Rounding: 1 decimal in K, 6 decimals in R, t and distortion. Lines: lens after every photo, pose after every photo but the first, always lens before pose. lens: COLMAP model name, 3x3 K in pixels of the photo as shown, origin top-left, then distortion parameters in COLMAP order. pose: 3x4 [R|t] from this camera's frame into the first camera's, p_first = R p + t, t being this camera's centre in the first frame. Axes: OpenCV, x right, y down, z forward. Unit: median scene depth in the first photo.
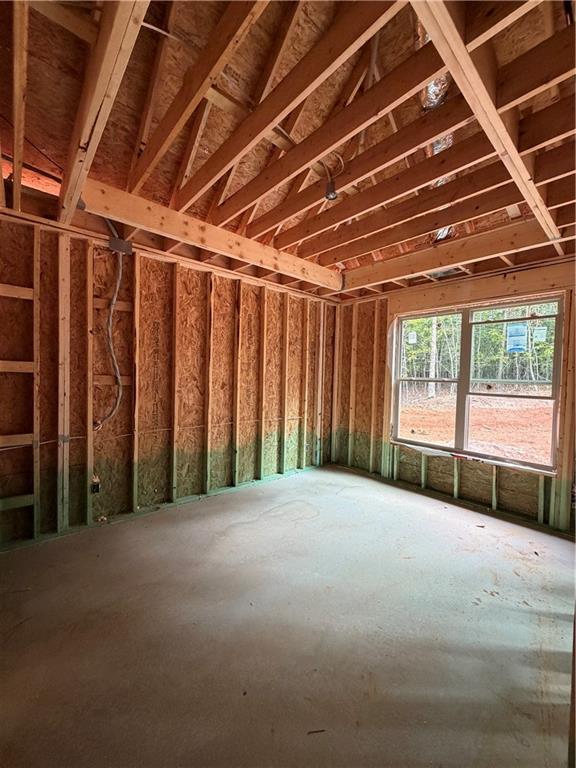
lens RADIAL K [[306.6, 0, 286.3], [0, 306.6, 383.8], [0, 0, 1]] dist [0.001386, 0.001102]
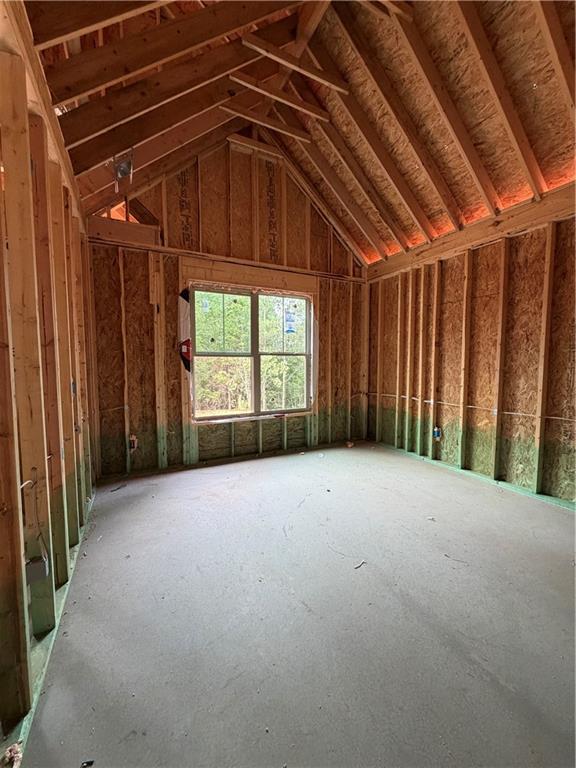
lens RADIAL K [[306.6, 0, 288.9], [0, 306.6, 381.1], [0, 0, 1]] dist [0.001386, 0.001102]
pose [[0.254694, -0.098523, 0.961990, -0.444337], [0.025008, 0.995135, 0.095296, -0.014860], [-0.966698, -0.000214, 0.255919, 0.485639]]
